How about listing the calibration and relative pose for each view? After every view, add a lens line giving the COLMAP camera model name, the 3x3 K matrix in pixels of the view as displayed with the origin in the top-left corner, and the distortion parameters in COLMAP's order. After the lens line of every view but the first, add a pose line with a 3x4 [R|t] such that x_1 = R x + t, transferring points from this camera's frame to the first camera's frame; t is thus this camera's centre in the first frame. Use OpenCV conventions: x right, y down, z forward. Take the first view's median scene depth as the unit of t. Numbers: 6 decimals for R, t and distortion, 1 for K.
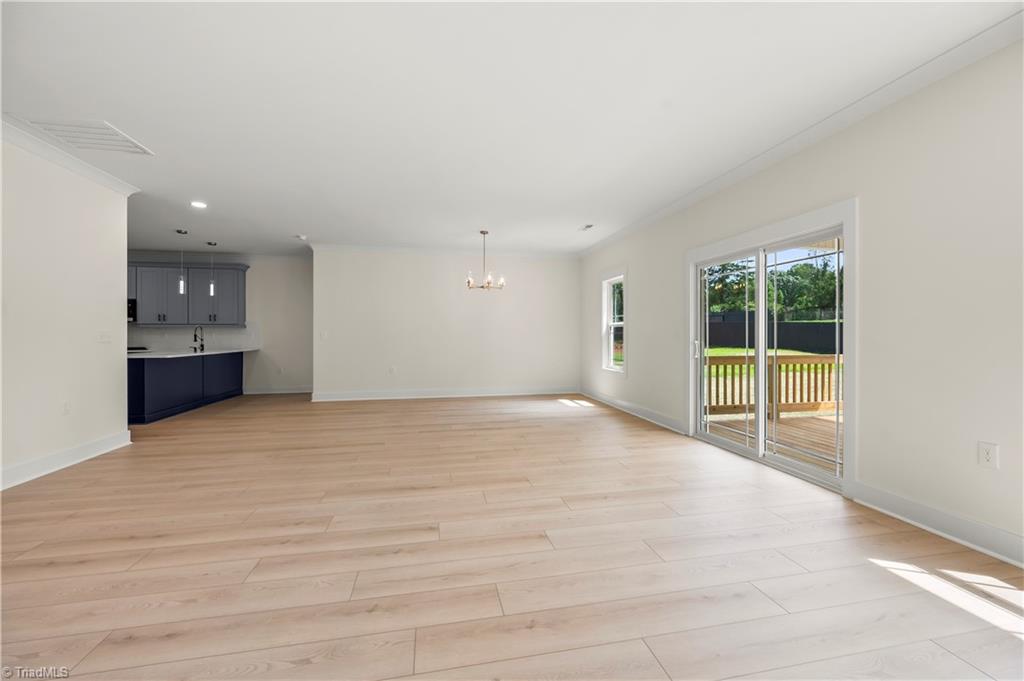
lens RADIAL K [[416.0, 0, 510.5], [0, 416.0, 335.8], [0, 0, 1]] dist [0.001039, 0.000190]
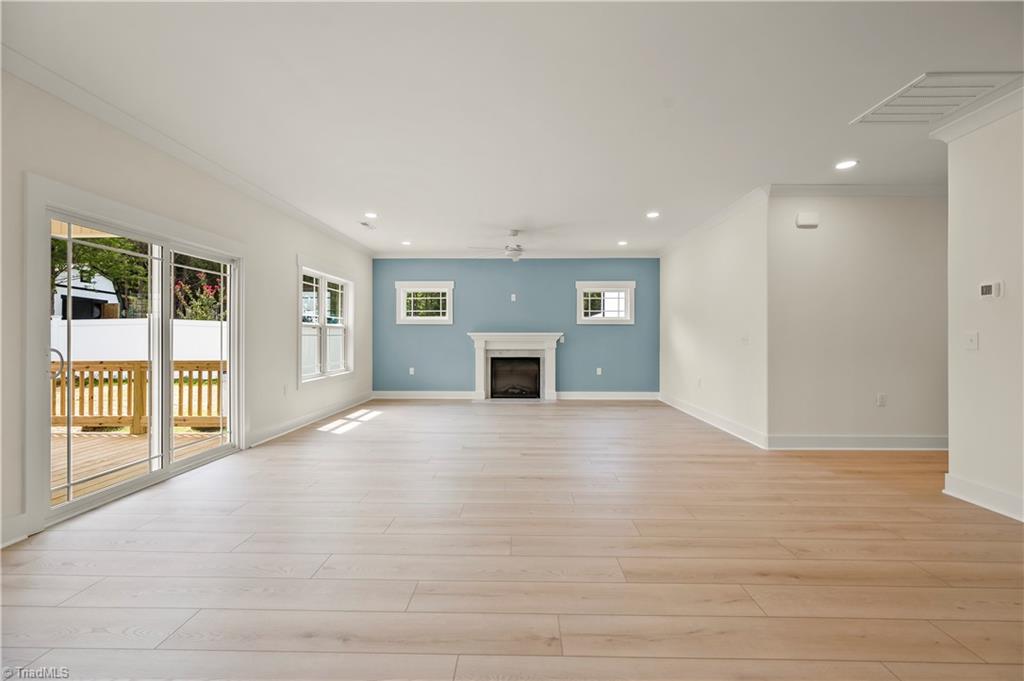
lens RADIAL K [[409.2, 0, 514.0], [0, 409.2, 338.8], [0, 0, 1]] dist [-0.000347, -0.000064]
pose [[-0.975716, -0.001987, 0.219032, -0.530609], [-0.000426, 0.999974, 0.007173, -0.008742], [-0.219041, 0.006905, -0.975691, 2.731123]]
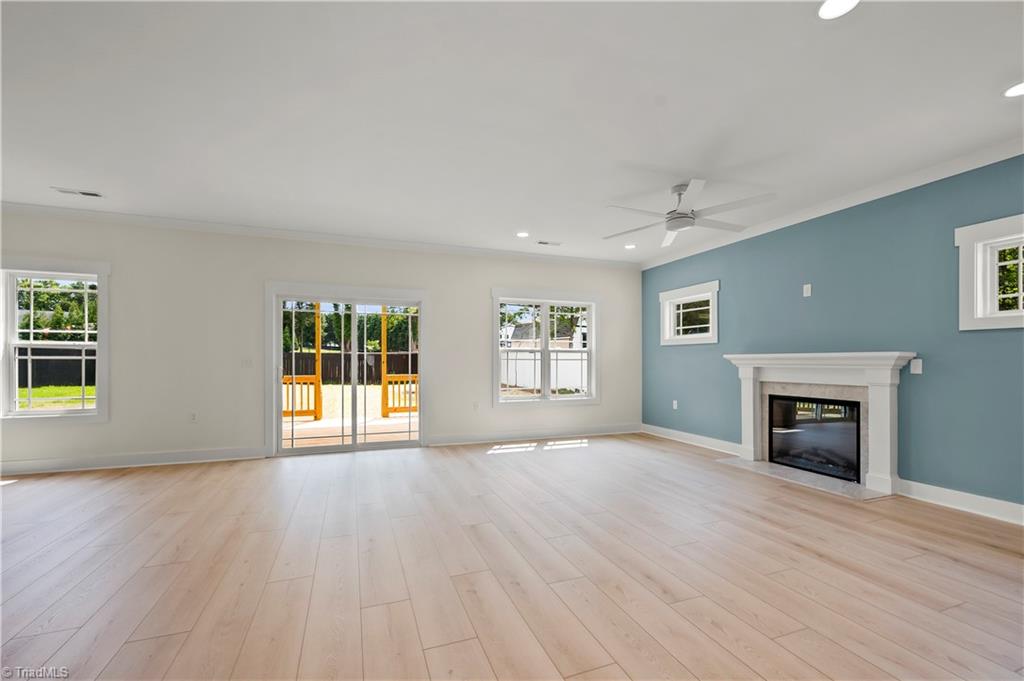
lens RADIAL K [[420.3, 0, 512.3], [0, 420.3, 361.0], [0, 0, 1]] dist [0.000498, 0.000074]
pose [[-0.166184, 0.001241, 0.986094, -1.445994], [0.001989, 0.999998, -0.000923, -0.000210], [-0.986093, 0.001808, -0.166187, 1.144343]]
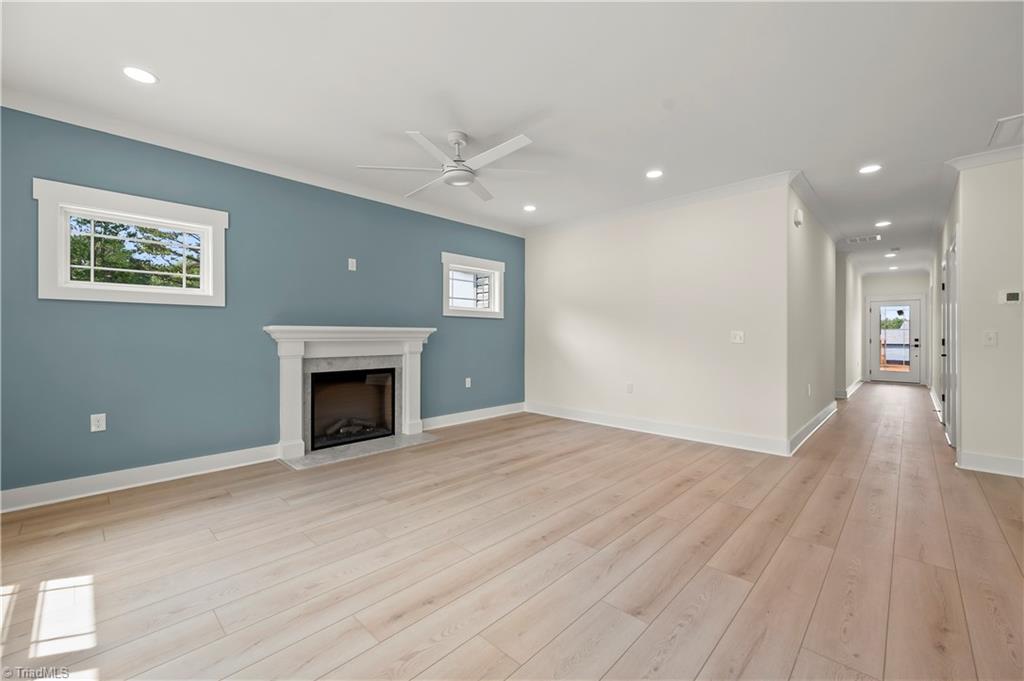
lens RADIAL K [[416.0, 0, 510.5], [0, 416.0, 335.8], [0, 0, 1]] dist [0.001039, 0.000190]
pose [[-0.822157, -0.000101, -0.569260, 0.678803], [-0.003612, 0.999981, 0.005039, -0.005119], [0.569249, 0.006199, -0.822142, 1.486733]]
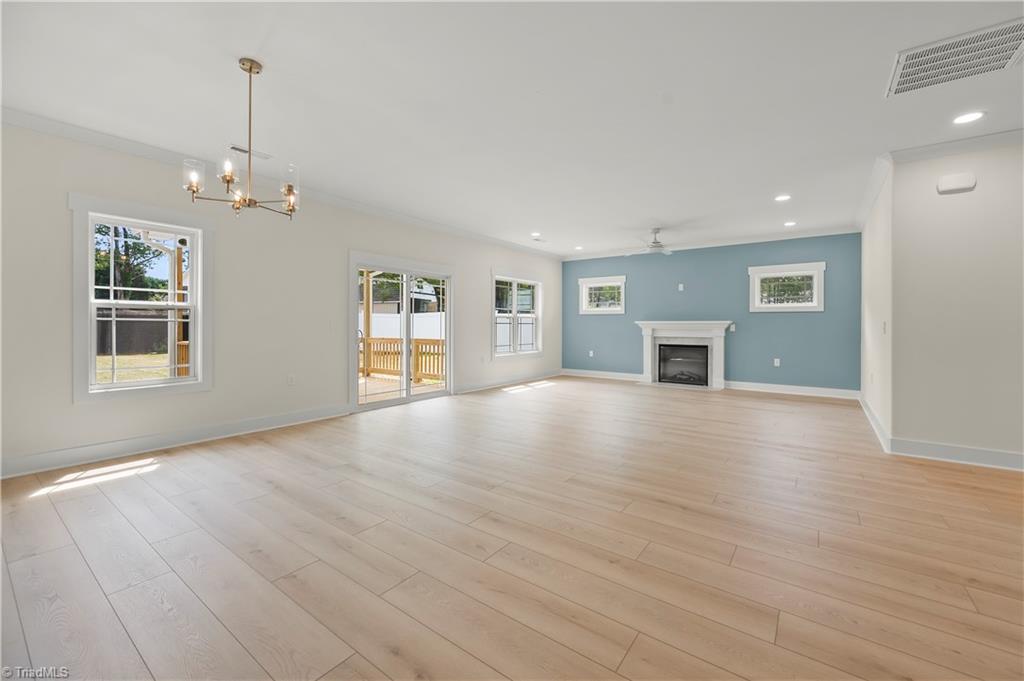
lens RADIAL K [[410.7, 0, 519.9], [0, 410.7, 326.8], [0, 0, 1]] dist [-0.000339, -0.000014]
pose [[-0.680254, -0.005724, 0.732954, -1.411779], [-0.001311, 0.999977, 0.006593, -0.006533], [-0.732975, 0.003525, -0.680246, 2.856576]]
